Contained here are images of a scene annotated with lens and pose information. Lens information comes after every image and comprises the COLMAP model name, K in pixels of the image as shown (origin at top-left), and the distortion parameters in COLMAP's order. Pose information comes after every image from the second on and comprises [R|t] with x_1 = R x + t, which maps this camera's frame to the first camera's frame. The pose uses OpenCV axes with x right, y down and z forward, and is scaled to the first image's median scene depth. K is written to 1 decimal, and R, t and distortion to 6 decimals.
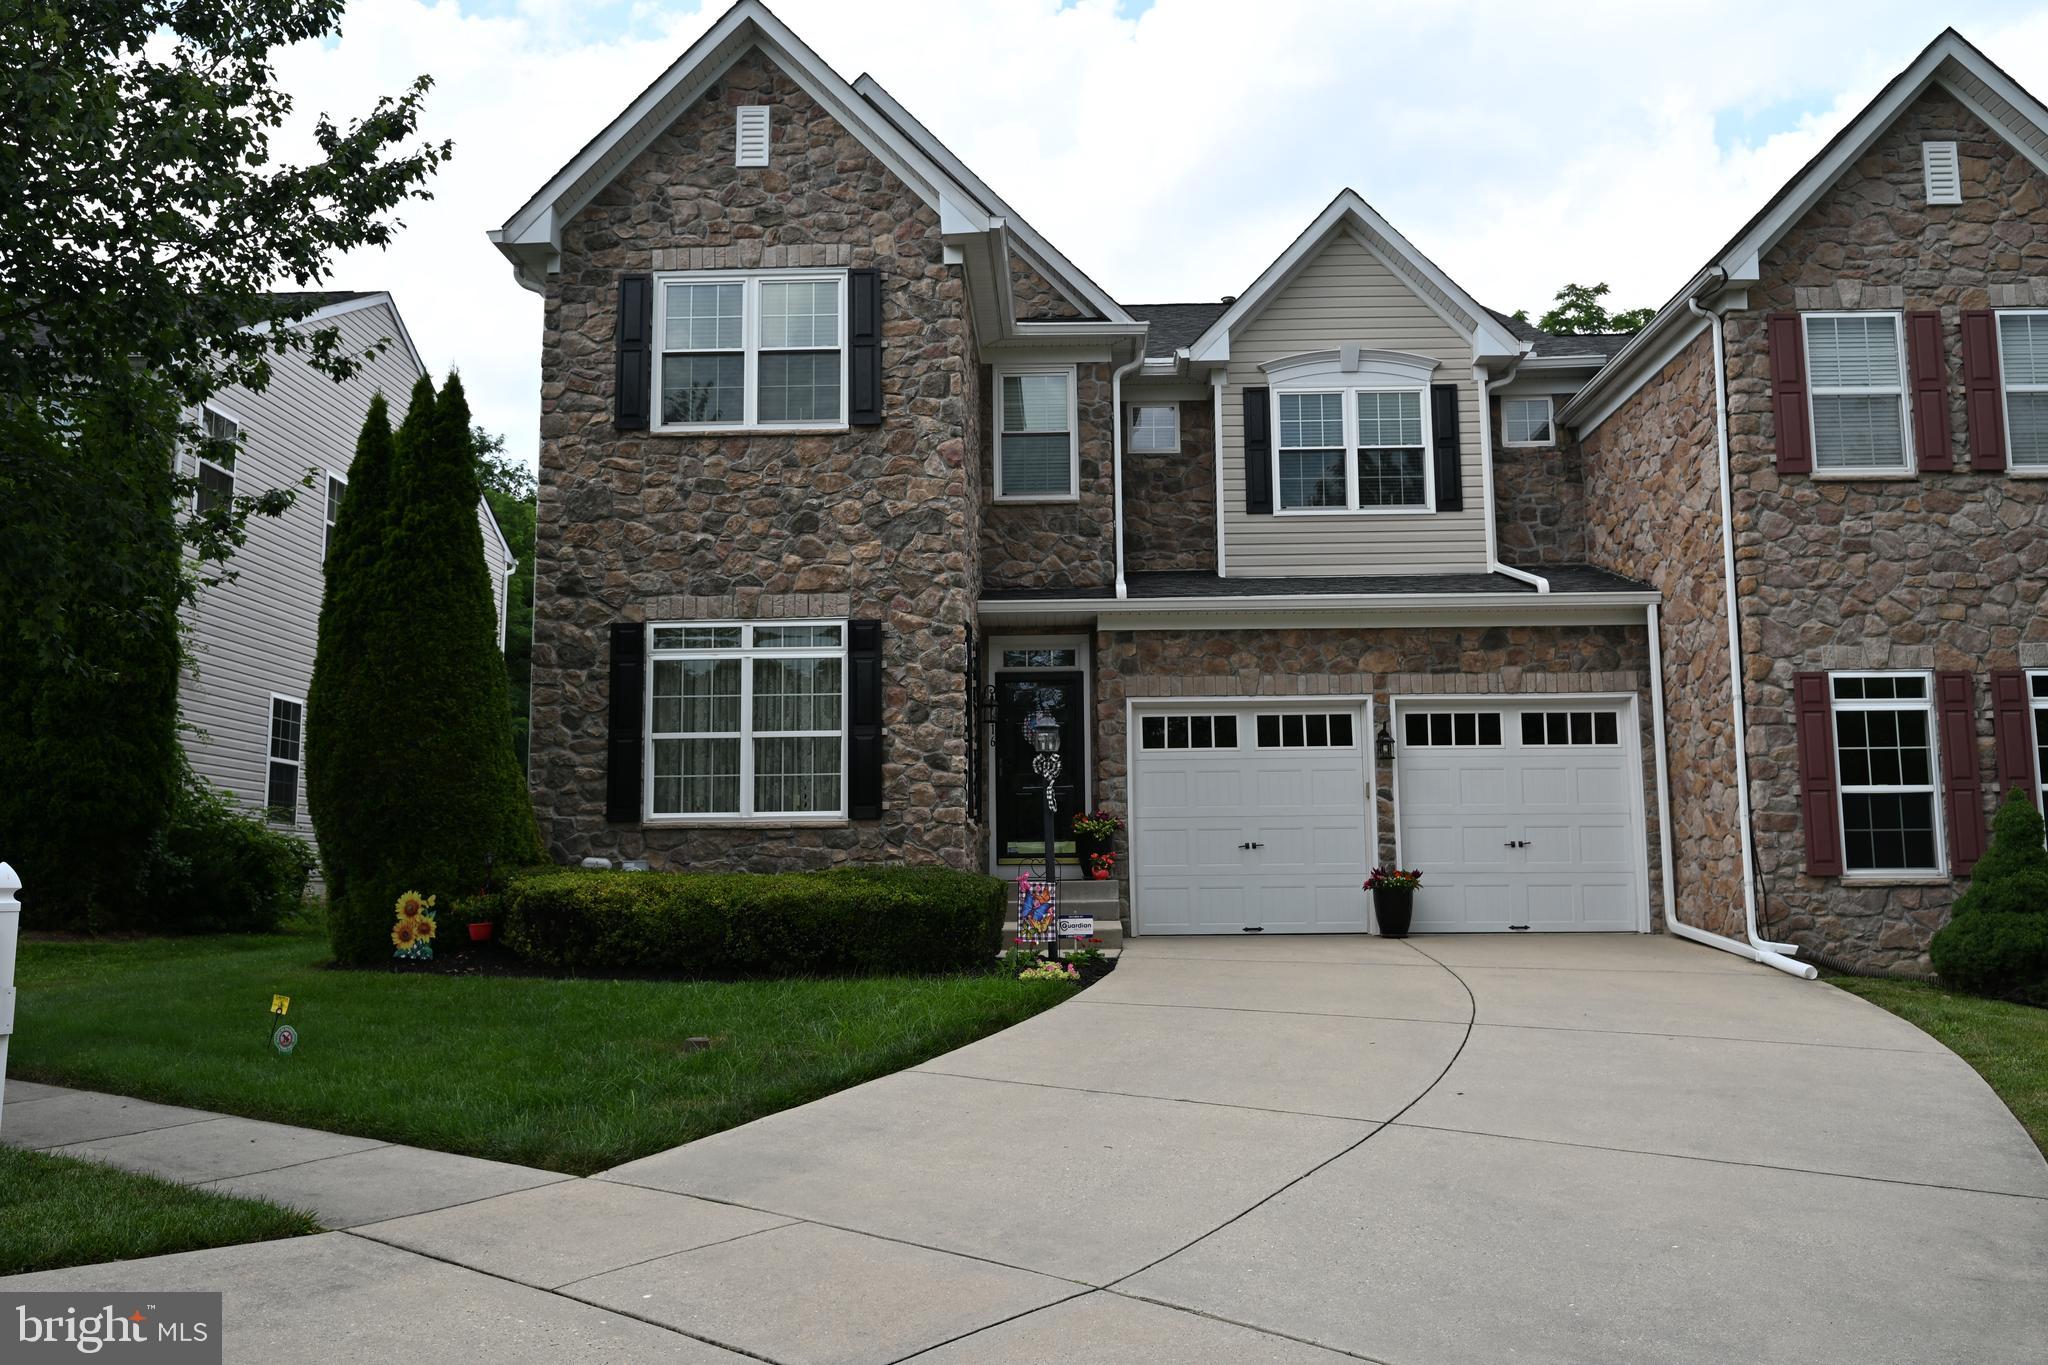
lens RADIAL K [[1605.0, 0, 1030.8], [0, 1605.0, 682.2], [0, 0, 1]] dist [-0.003811, 0.001990]
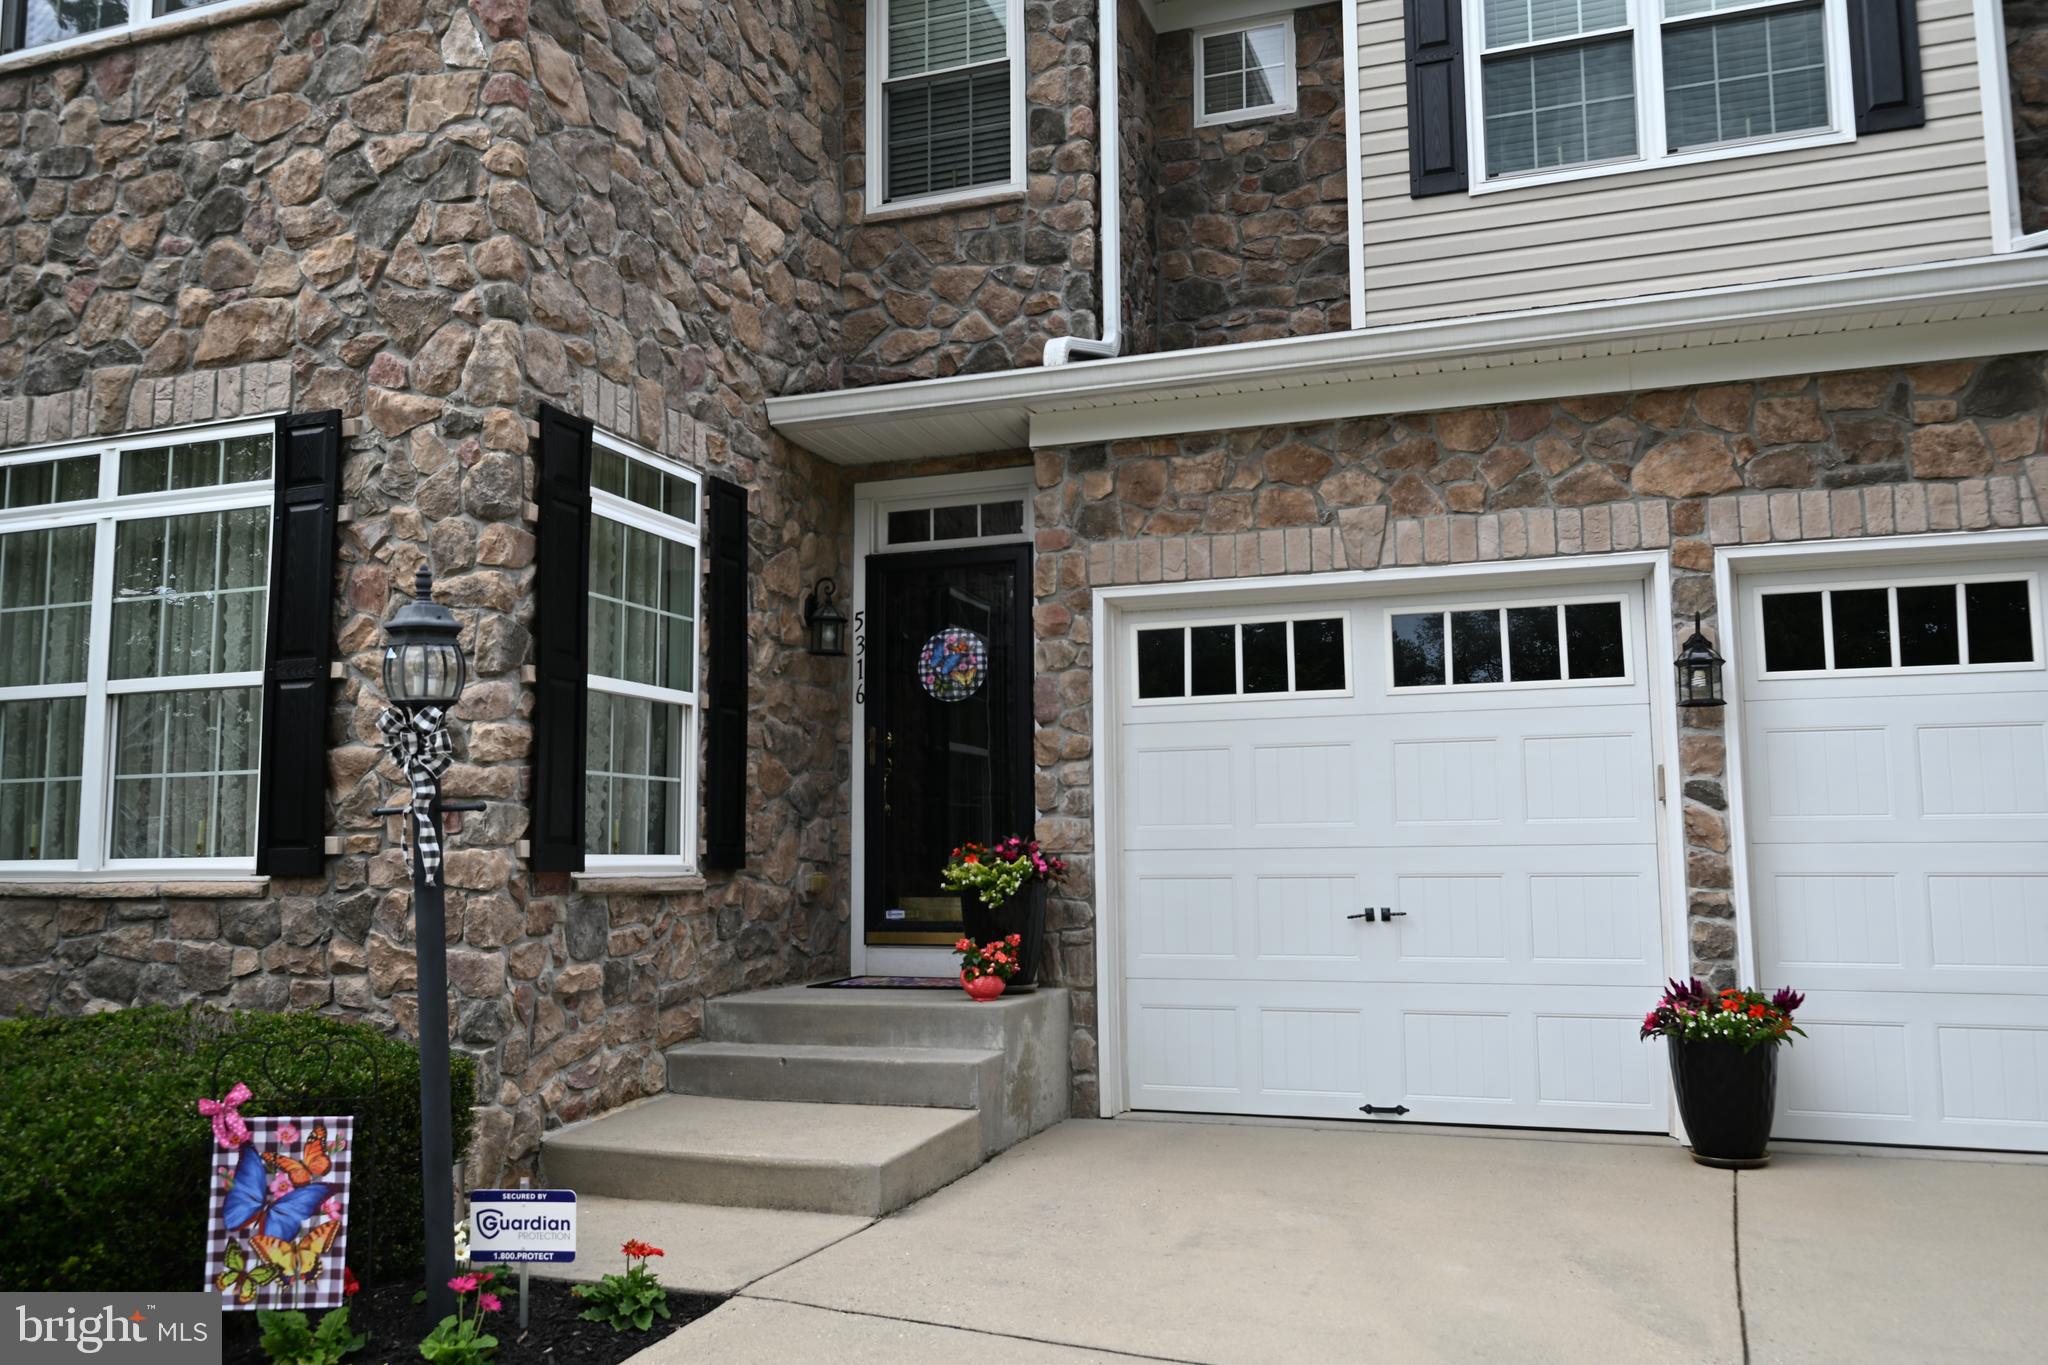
lens RADIAL K [[1605.0, 0, 1007.2], [0, 1605.0, 684.6], [0, 0, 1]] dist [-0.003811, 0.001990]
pose [[0.950343, -0.032256, -0.309530, 0.177927], [0.037113, 0.999263, 0.009816, 0.031733], [0.308985, -0.020816, 0.950839, 0.557907]]
